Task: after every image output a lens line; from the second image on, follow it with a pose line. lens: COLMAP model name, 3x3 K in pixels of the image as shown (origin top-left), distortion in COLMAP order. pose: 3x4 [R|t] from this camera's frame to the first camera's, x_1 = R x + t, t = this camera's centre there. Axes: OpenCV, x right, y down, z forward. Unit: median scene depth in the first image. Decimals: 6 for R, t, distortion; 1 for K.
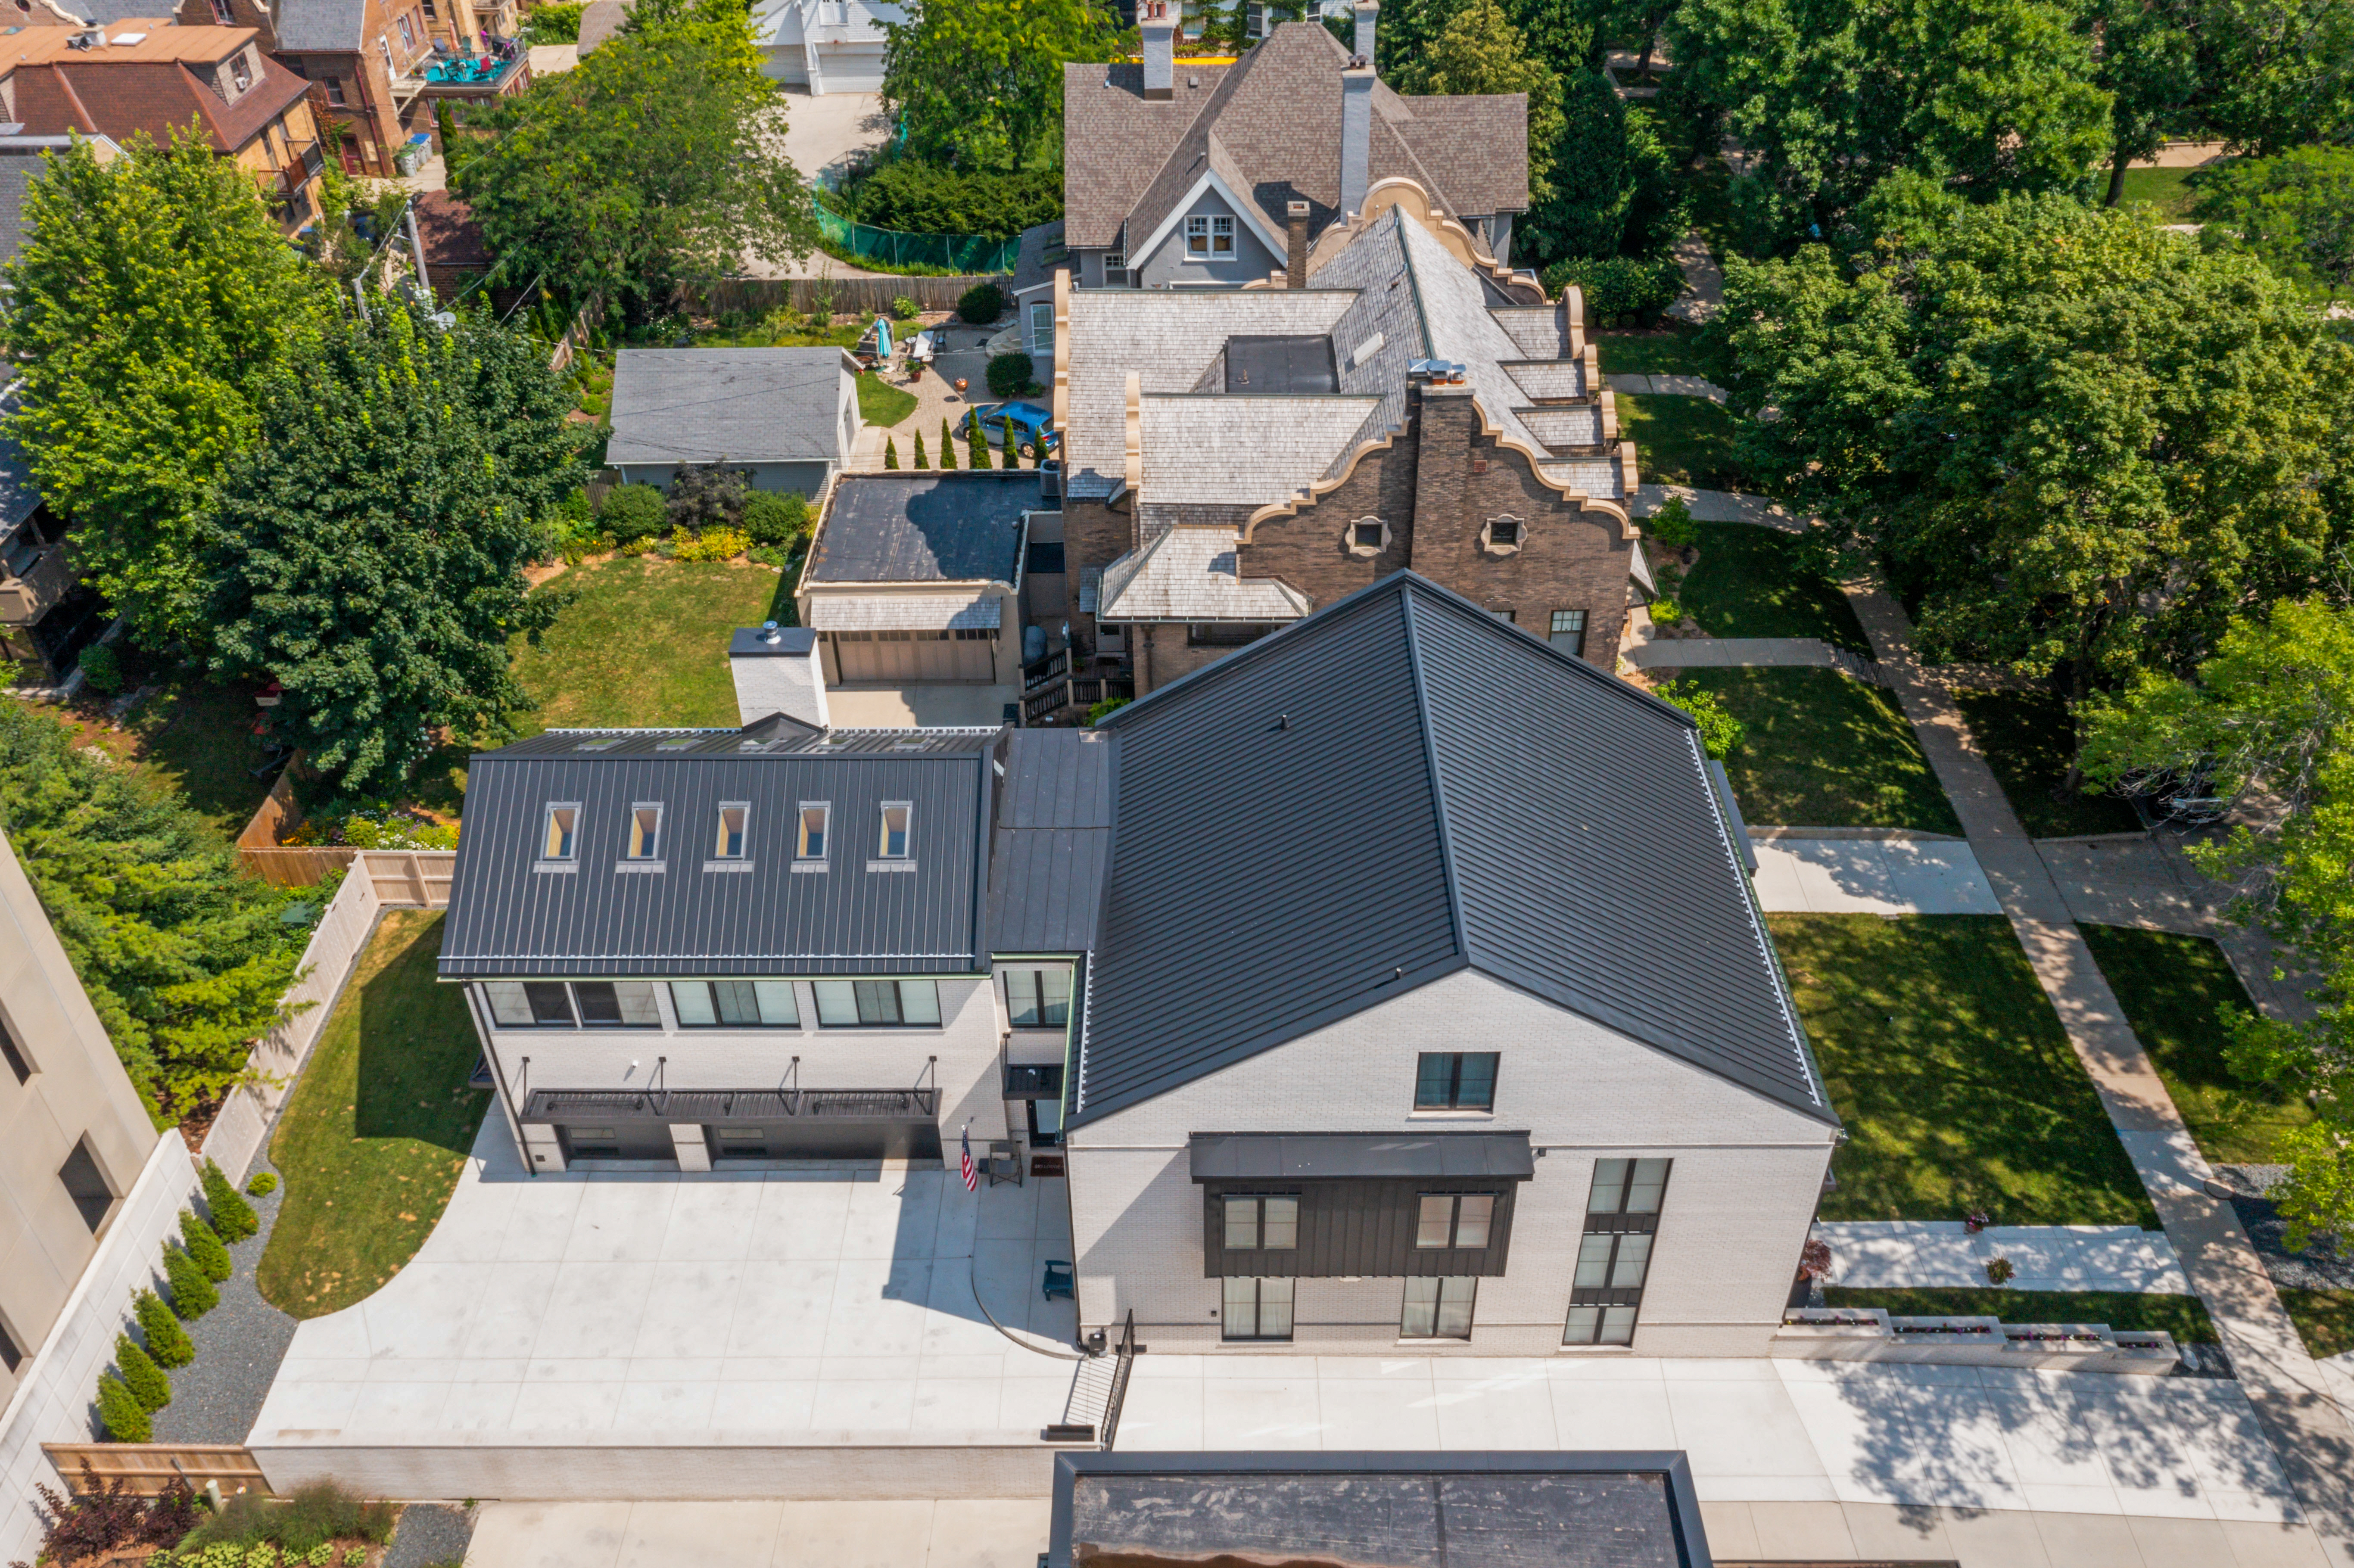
lens RADIAL K [[1877.4, 0, 1177.0], [0, 1877.4, 784.0], [0, 0, 1]] dist [0.002398, -0.001516]
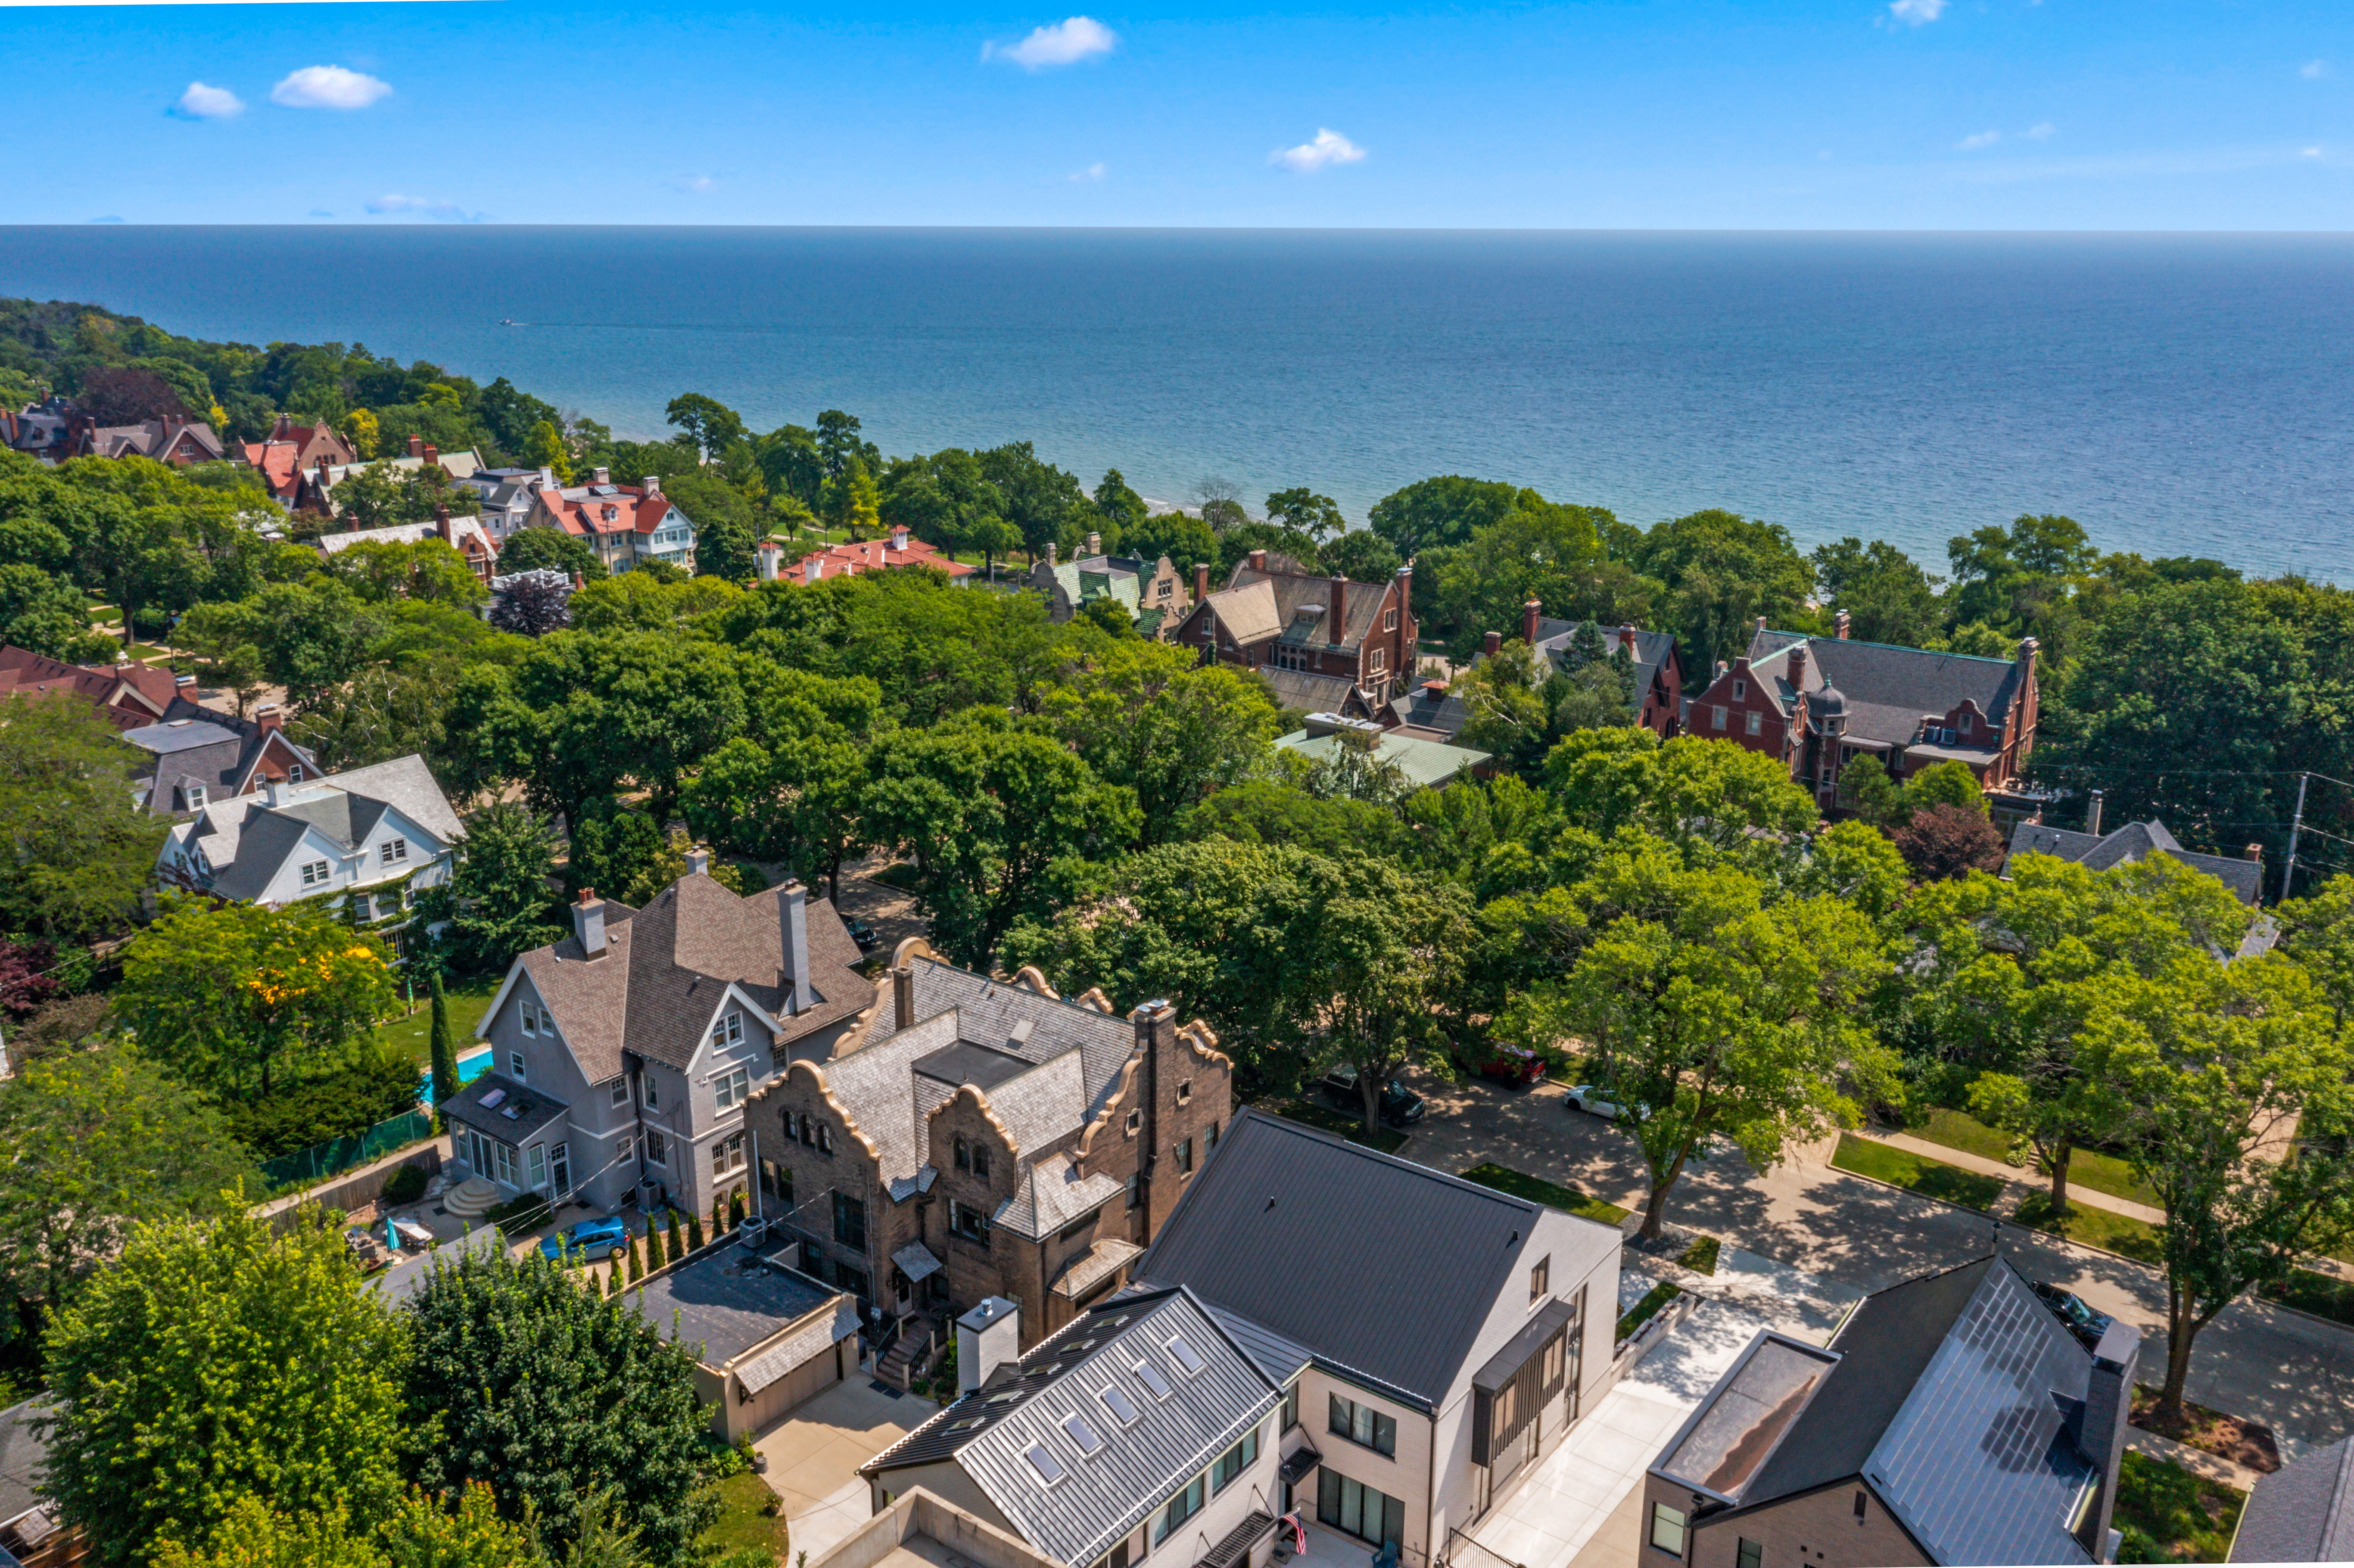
lens RADIAL K [[1961.2, 0, 1177.0], [0, 1961.2, 784.0], [0, 0, 1]] dist [-0.003231, -0.003902]
pose [[0.588710, -0.221741, 0.777336, -1.101207], [0.488250, 0.863946, -0.123325, -0.156971], [-0.644231, 0.452137, 0.616878, -0.174456]]
